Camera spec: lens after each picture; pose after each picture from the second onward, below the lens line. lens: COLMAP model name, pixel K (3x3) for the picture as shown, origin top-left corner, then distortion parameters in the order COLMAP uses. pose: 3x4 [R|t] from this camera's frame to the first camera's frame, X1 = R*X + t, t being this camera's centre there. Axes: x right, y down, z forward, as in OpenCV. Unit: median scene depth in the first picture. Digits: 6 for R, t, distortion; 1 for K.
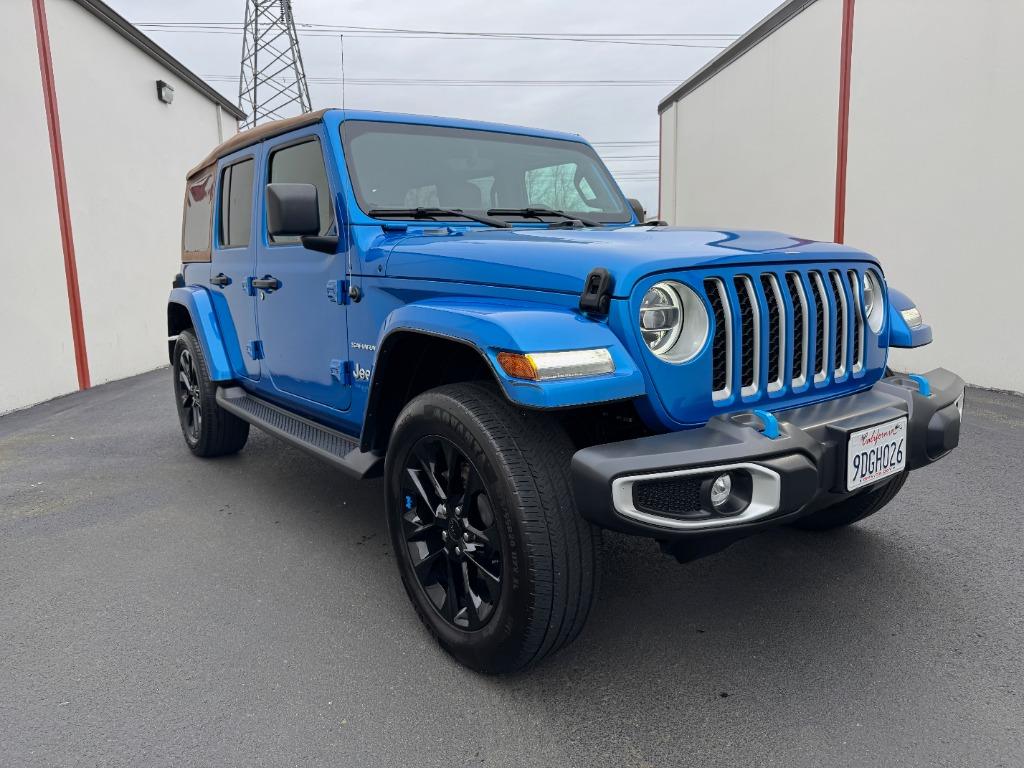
lens RADIAL K [[785.9, 0, 496.1], [0, 785.9, 384.8], [0, 0, 1]] dist [0.007139, -0.000858]
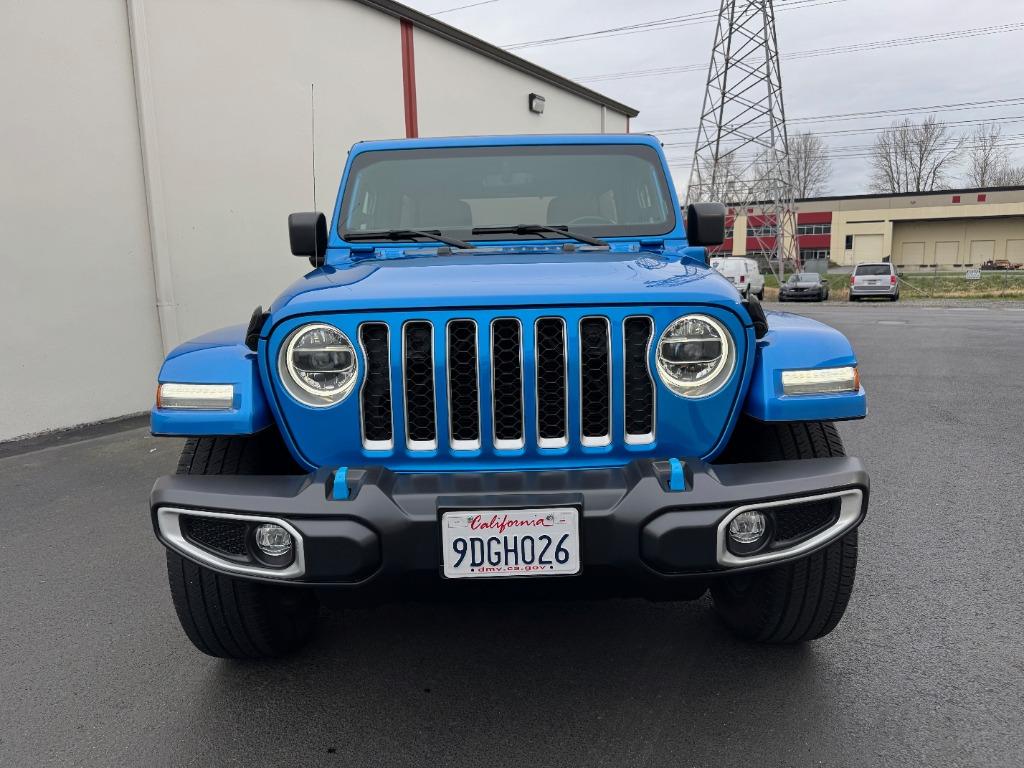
lens RADIAL K [[785.9, 0, 496.1], [0, 785.9, 384.8], [0, 0, 1]] dist [0.007139, -0.000858]
pose [[0.799112, 0.102175, -0.592435, 0.664398], [-0.088361, 0.994711, 0.052367, -0.085073], [0.594653, 0.010501, 0.803914, 0.228160]]
